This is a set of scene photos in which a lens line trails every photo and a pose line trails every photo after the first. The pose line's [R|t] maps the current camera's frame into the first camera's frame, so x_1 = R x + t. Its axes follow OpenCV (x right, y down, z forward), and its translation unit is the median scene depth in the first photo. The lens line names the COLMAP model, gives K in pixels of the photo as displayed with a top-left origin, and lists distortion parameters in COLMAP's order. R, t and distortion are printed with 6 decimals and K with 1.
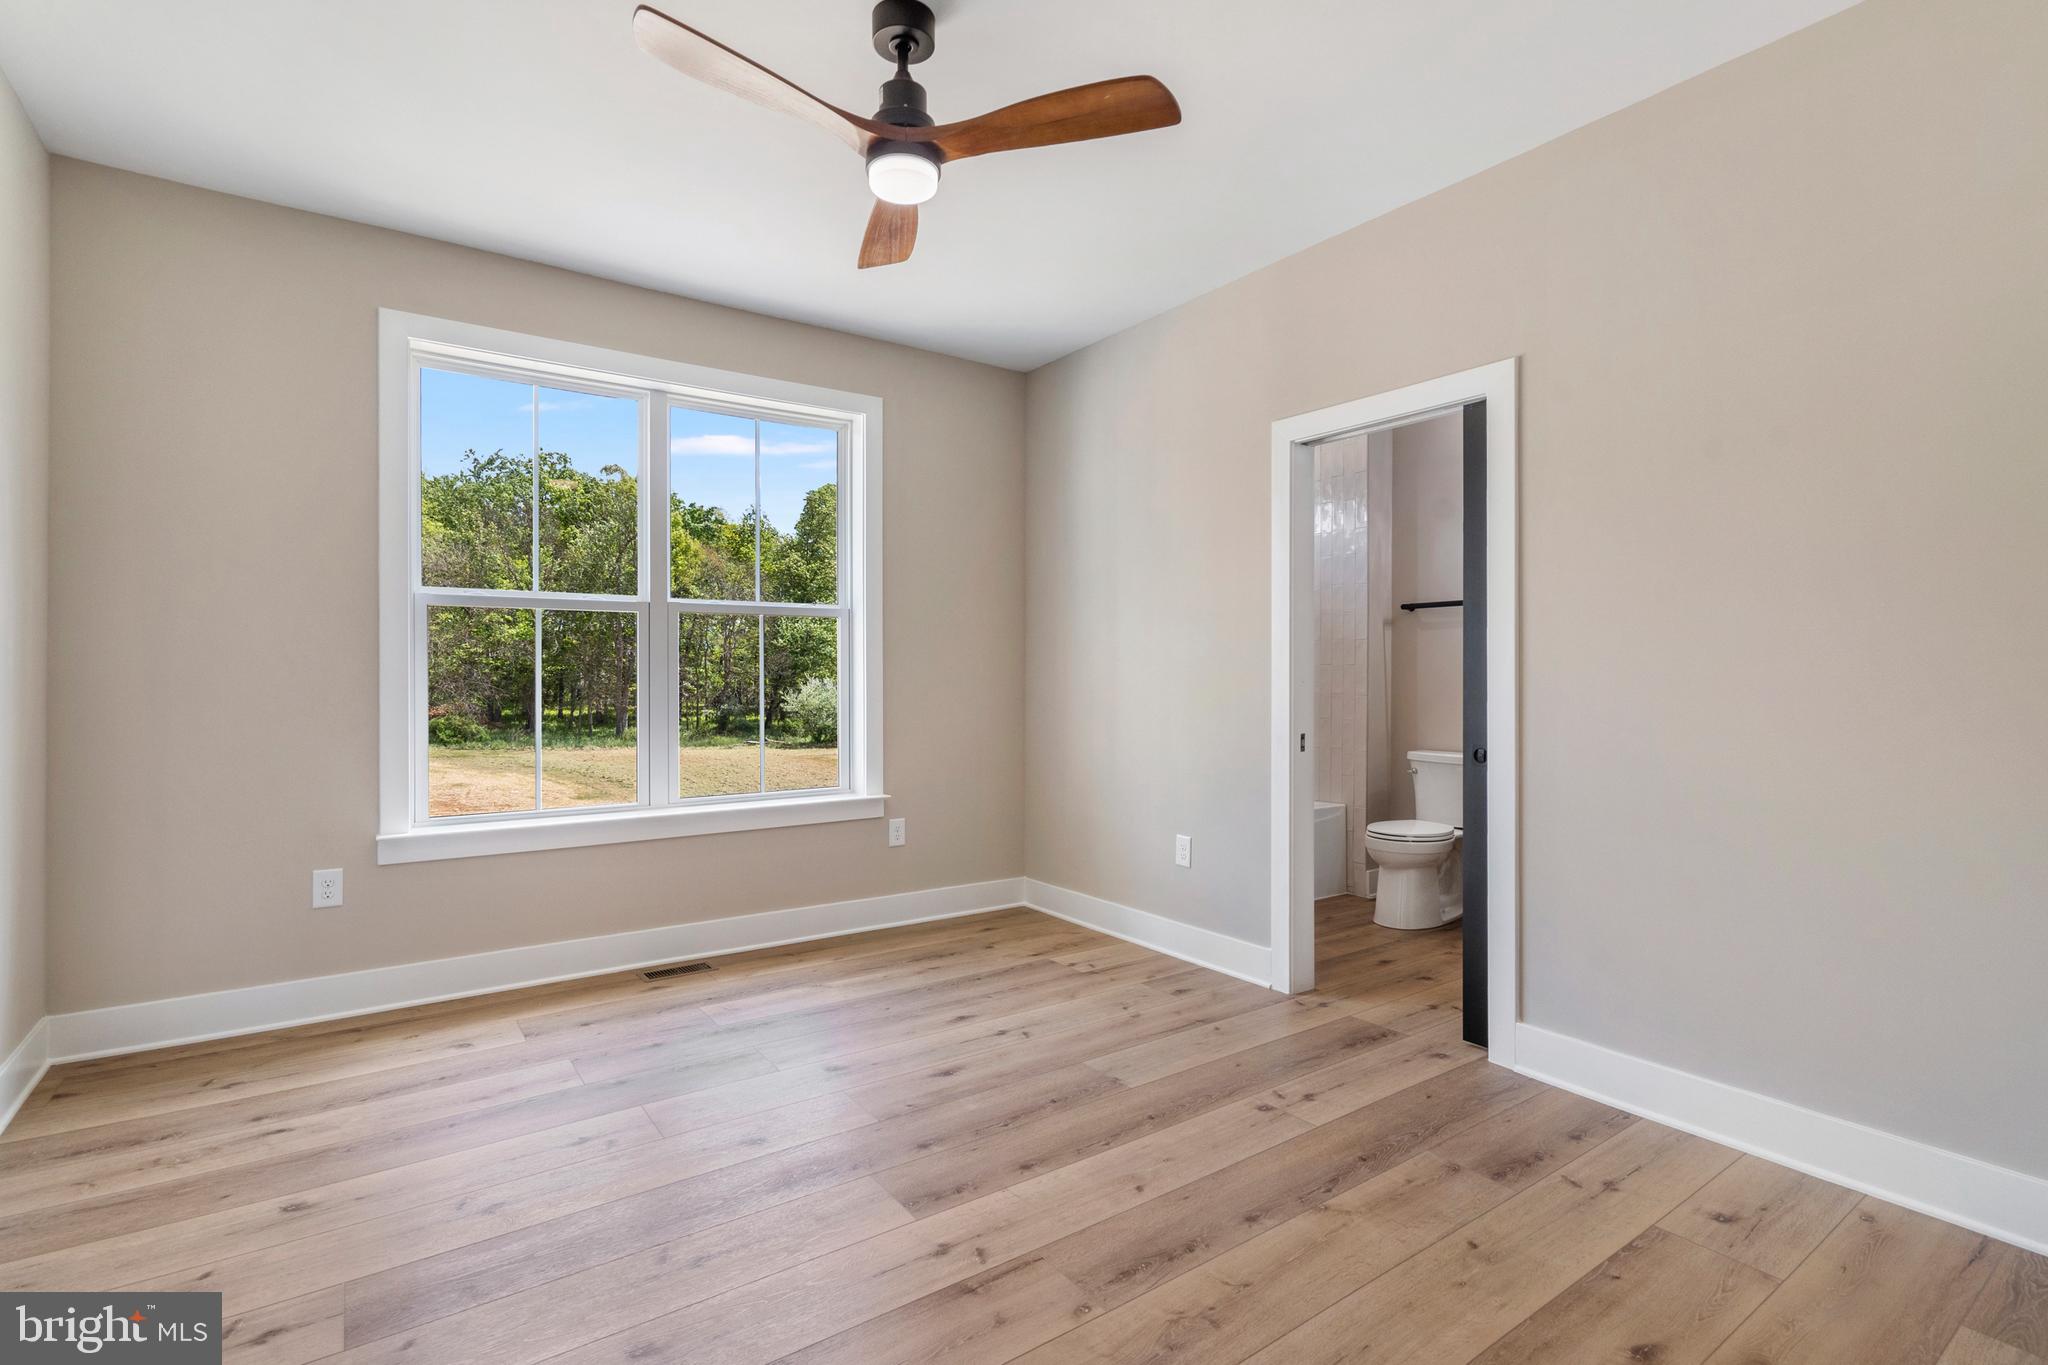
lens RADIAL K [[931.5, 0, 1014.0], [0, 931.5, 684.0], [0, 0, 1]] dist [-0.007865, 0.001742]
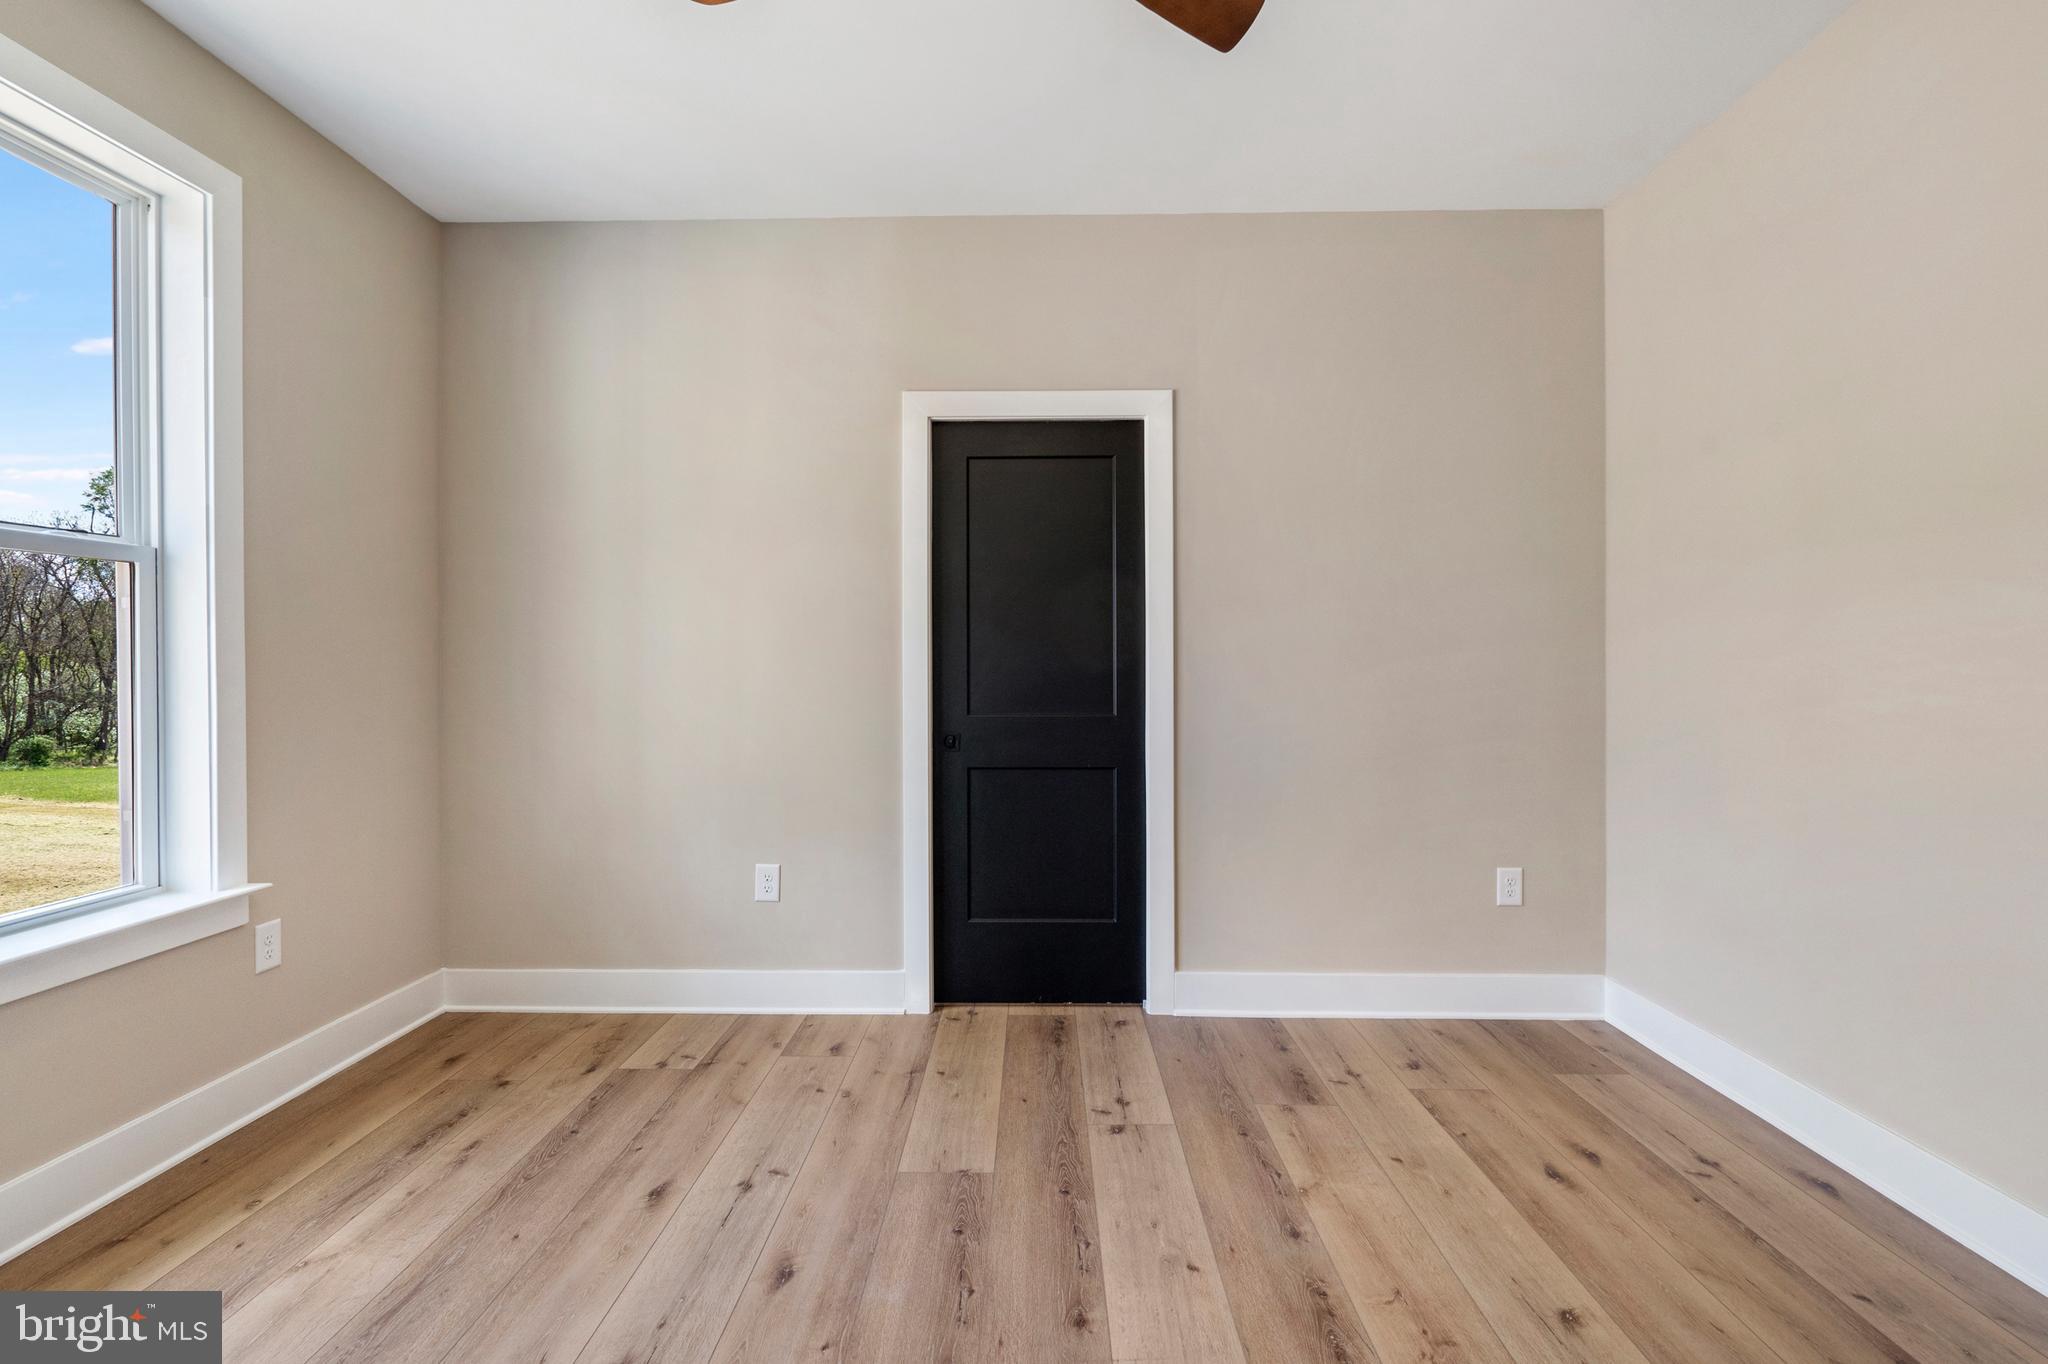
lens RADIAL K [[931.5, 0, 1012.8], [0, 931.5, 677.8], [0, 0, 1]] dist [-0.007865, 0.001742]
pose [[0.602895, -0.010957, 0.797745, -0.435150], [0.010954, 0.999925, 0.005456, -0.005942], [-0.797745, 0.005449, 0.602970, 0.414091]]
